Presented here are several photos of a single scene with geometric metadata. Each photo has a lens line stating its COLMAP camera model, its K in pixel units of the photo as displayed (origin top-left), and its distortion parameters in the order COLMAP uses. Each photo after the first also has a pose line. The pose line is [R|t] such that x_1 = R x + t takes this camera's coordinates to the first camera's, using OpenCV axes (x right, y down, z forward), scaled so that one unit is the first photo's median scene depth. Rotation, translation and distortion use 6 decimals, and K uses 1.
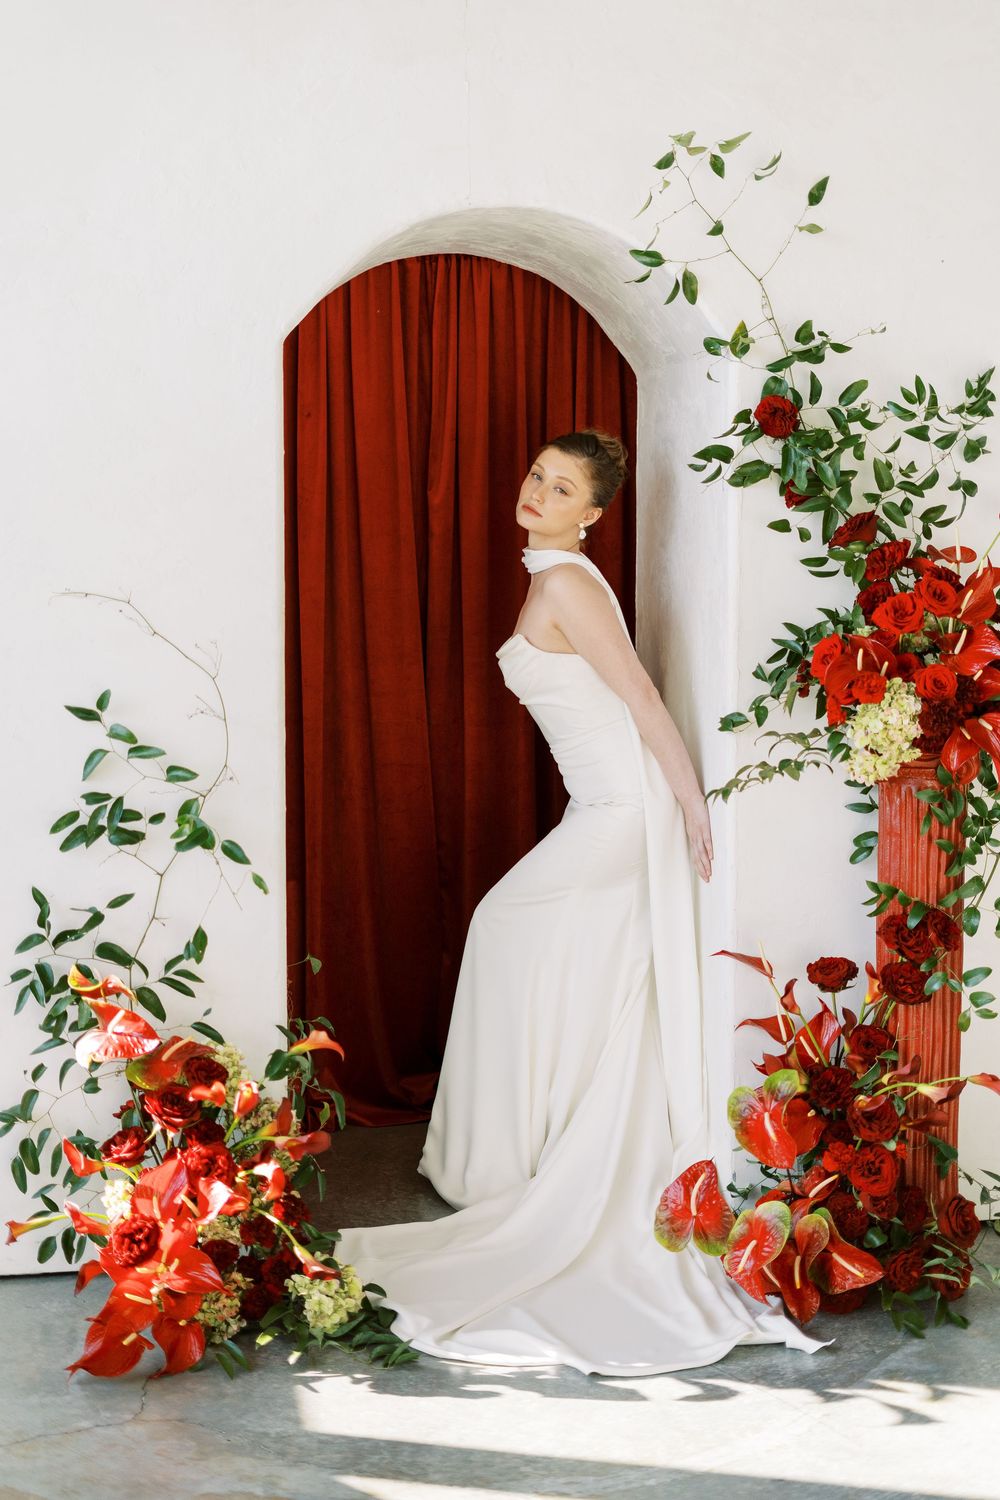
lens RADIAL K [[2173.1, 0, 500.0], [0, 2173.1, 750.0], [0, 0, 1]] dist [-0.006267, -0.094555]
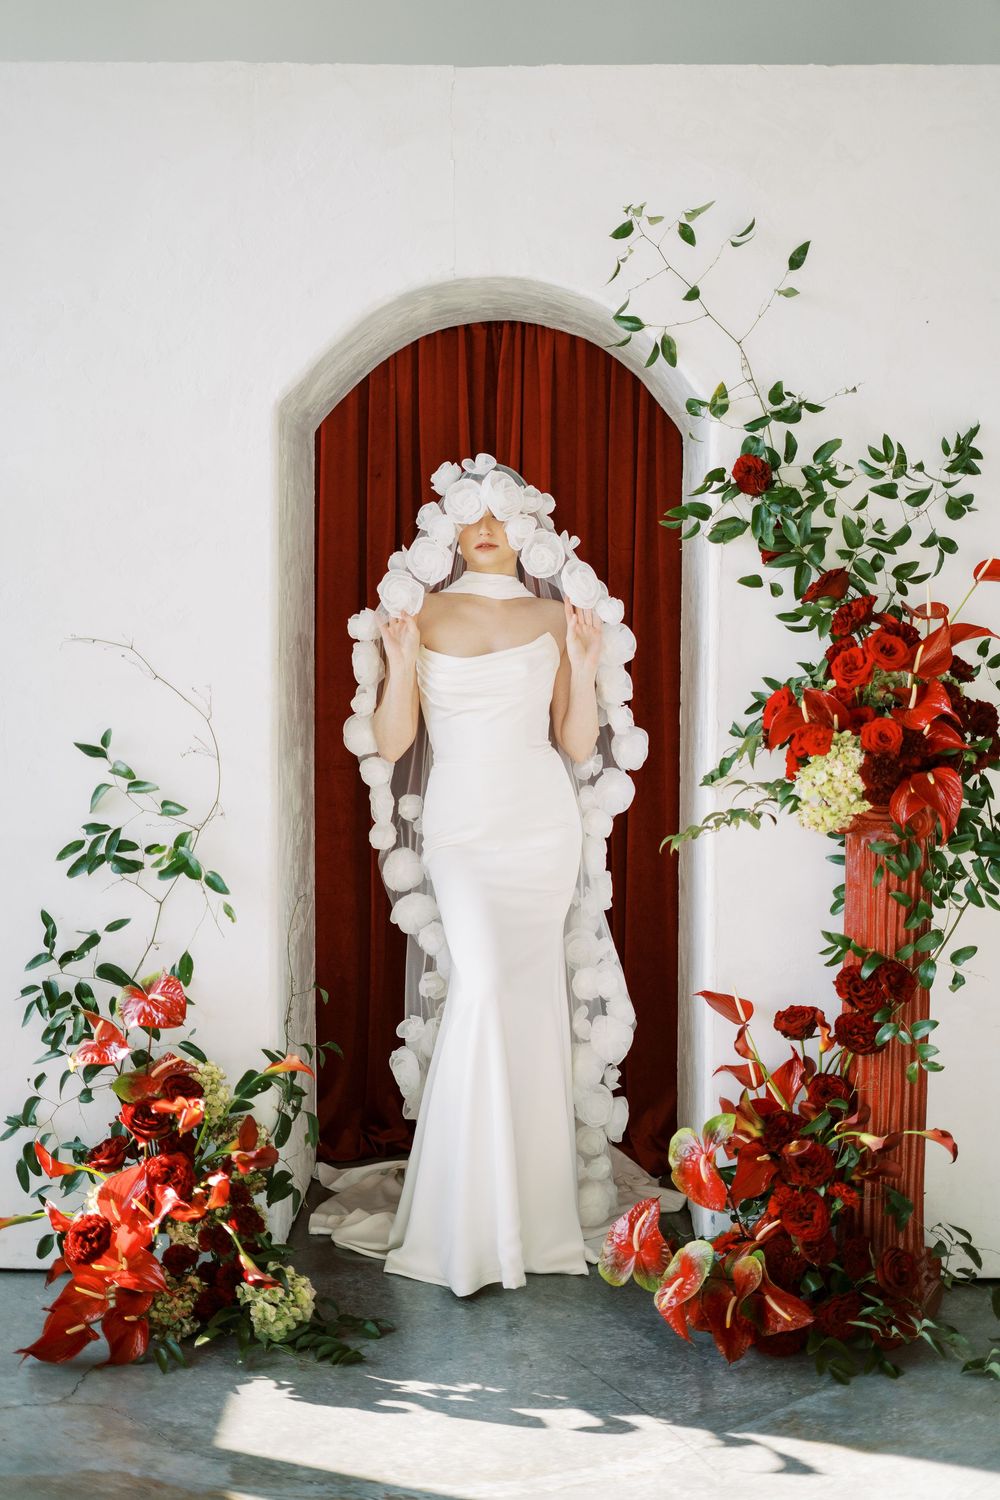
lens RADIAL K [[2173.1, 0, 500.0], [0, 2173.1, 750.0], [0, 0, 1]] dist [-0.006267, -0.094555]
pose [[0.983668, 0.019618, -0.178921, 0.201832], [-0.024448, 0.999393, -0.024832, 0.004907], [0.178326, 0.028801, 0.983550, -0.027811]]
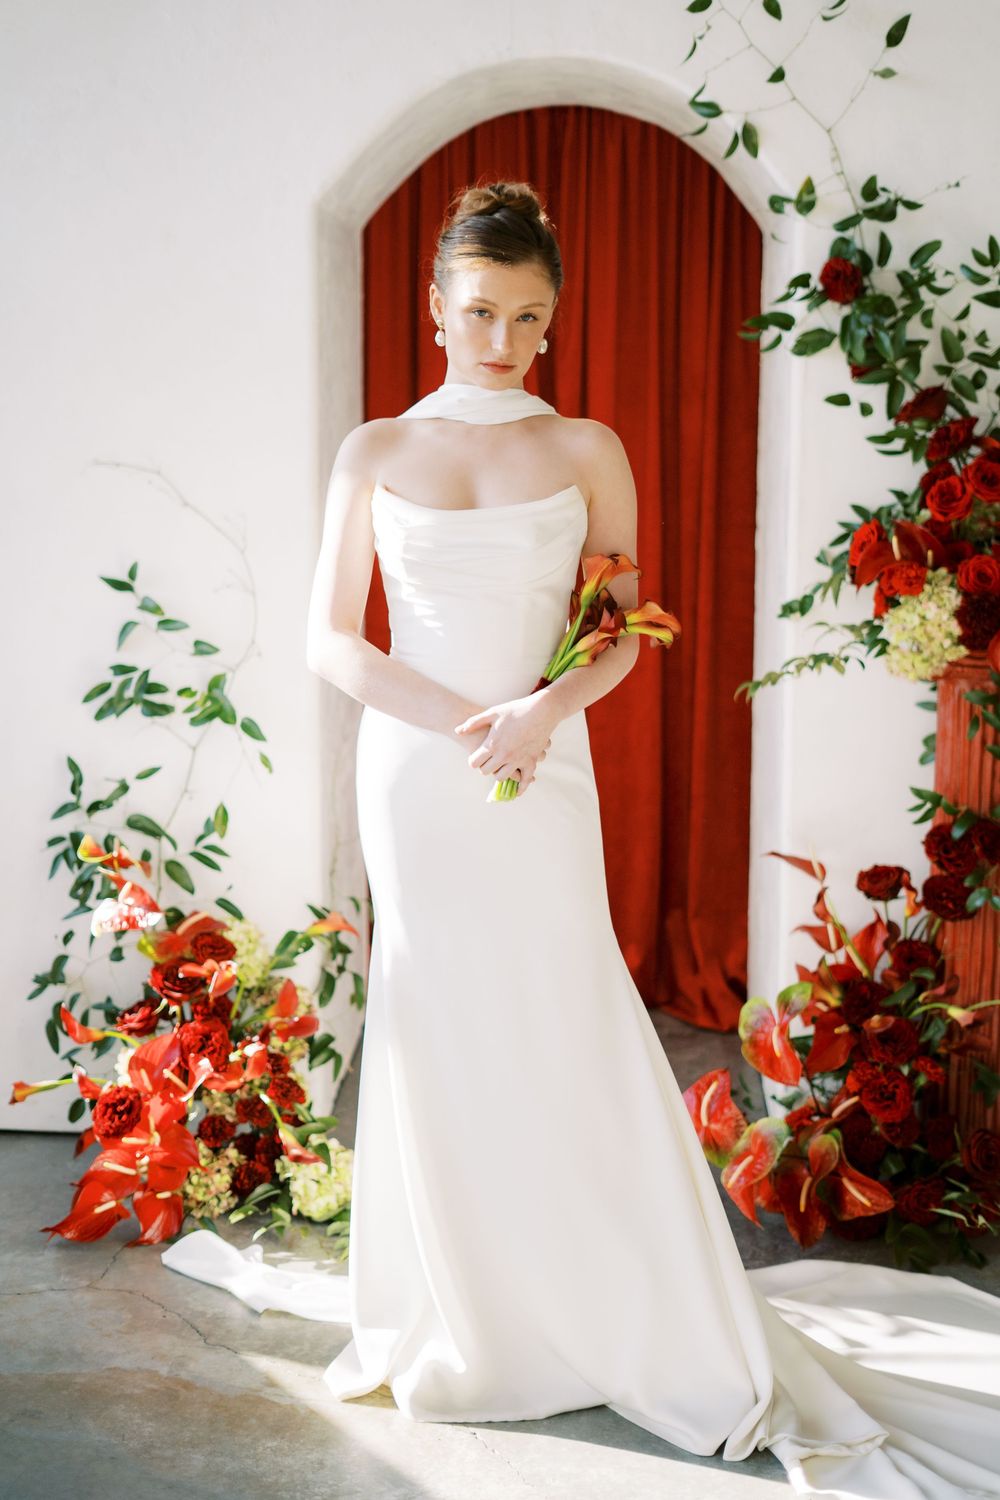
lens RADIAL K [[2187.6, 0, 500.0], [0, 2187.6, 750.0], [0, 0, 1]] dist [-0.027483, 0.004758]
pose [[0.977050, 0.041125, -0.209002, 0.193136], [-0.026390, 0.996997, 0.072806, -0.018712], [0.211368, -0.065620, 0.975201, 0.051874]]
